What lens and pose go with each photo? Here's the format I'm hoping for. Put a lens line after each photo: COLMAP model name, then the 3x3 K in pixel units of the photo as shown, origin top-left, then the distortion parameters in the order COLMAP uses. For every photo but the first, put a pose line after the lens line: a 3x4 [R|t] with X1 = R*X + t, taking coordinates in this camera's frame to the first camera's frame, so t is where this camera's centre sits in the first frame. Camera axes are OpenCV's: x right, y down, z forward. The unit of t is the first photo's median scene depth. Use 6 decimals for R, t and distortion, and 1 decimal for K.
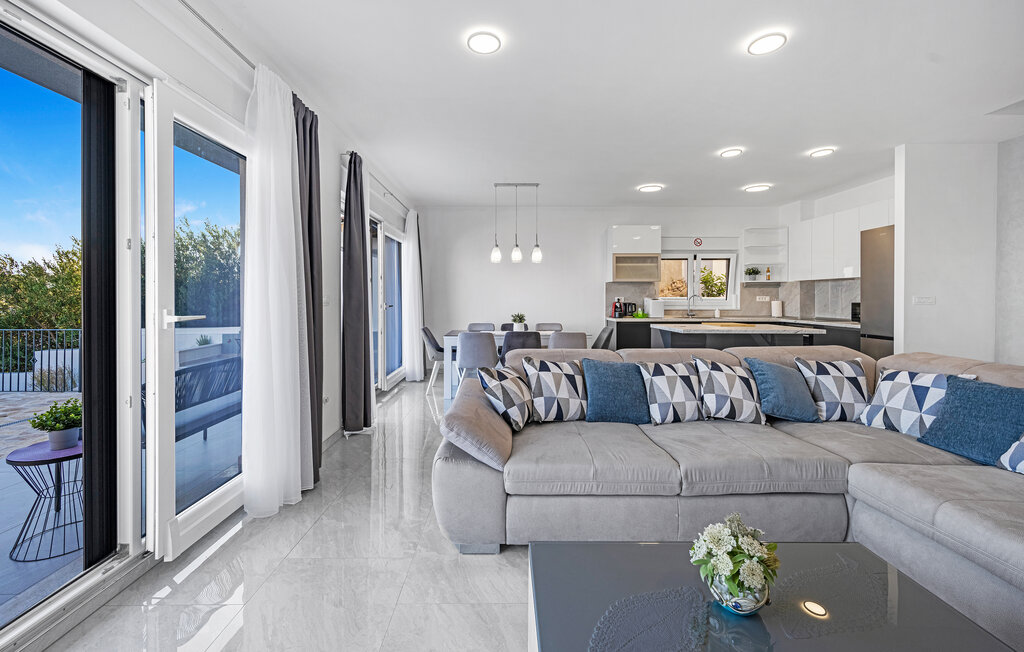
lens RADIAL K [[415.4, 0, 489.5], [0, 415.4, 301.4], [0, 0, 1]] dist [0.000023, 0.000029]
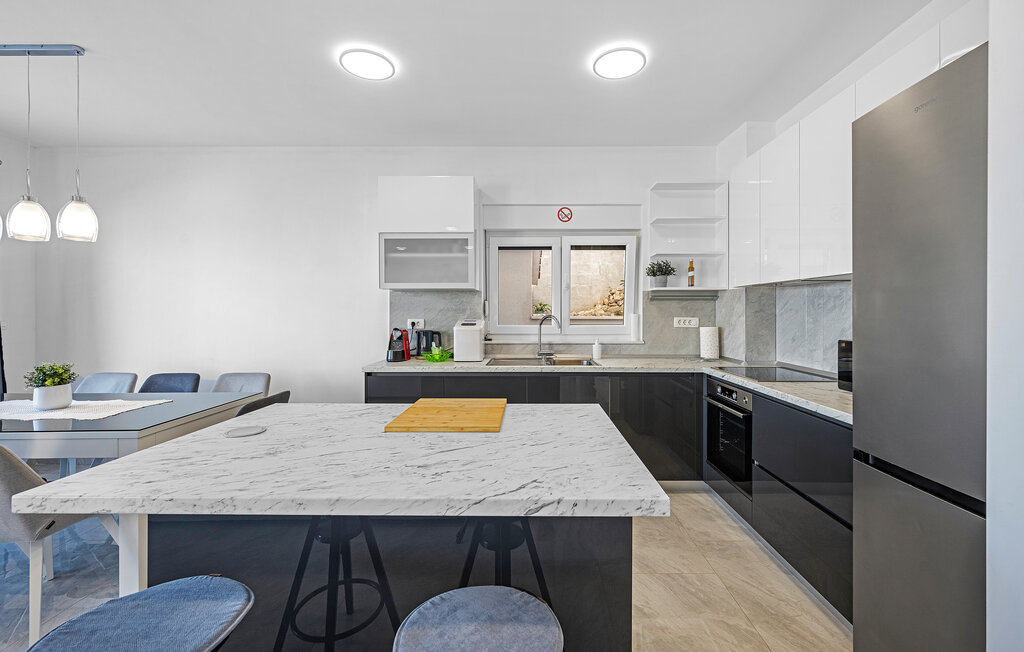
lens RADIAL K [[425.0, 0, 514.2], [0, 425.0, 311.9], [0, 0, 1]] dist [-0.000383, 0.000100]
pose [[0.999969, -0.000621, 0.007837, 0.457813], [0.000684, 0.999967, -0.008062, -0.016020], [-0.007831, 0.008067, 0.999937, 0.490018]]
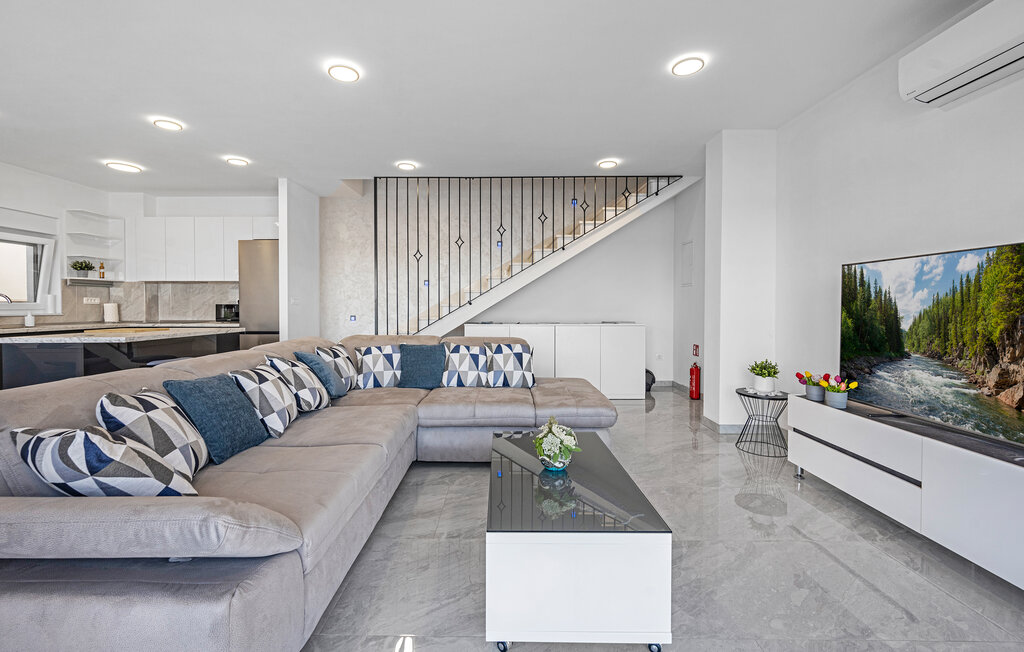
lens RADIAL K [[425.0, 0, 514.2], [0, 425.0, 311.9], [0, 0, 1]] dist [-0.000383, 0.000100]
pose [[-0.019978, -0.011673, 0.999732, -0.194168], [0.006315, 0.999910, 0.011802, 0.011393], [-0.999780, 0.006549, -0.019903, 0.200855]]
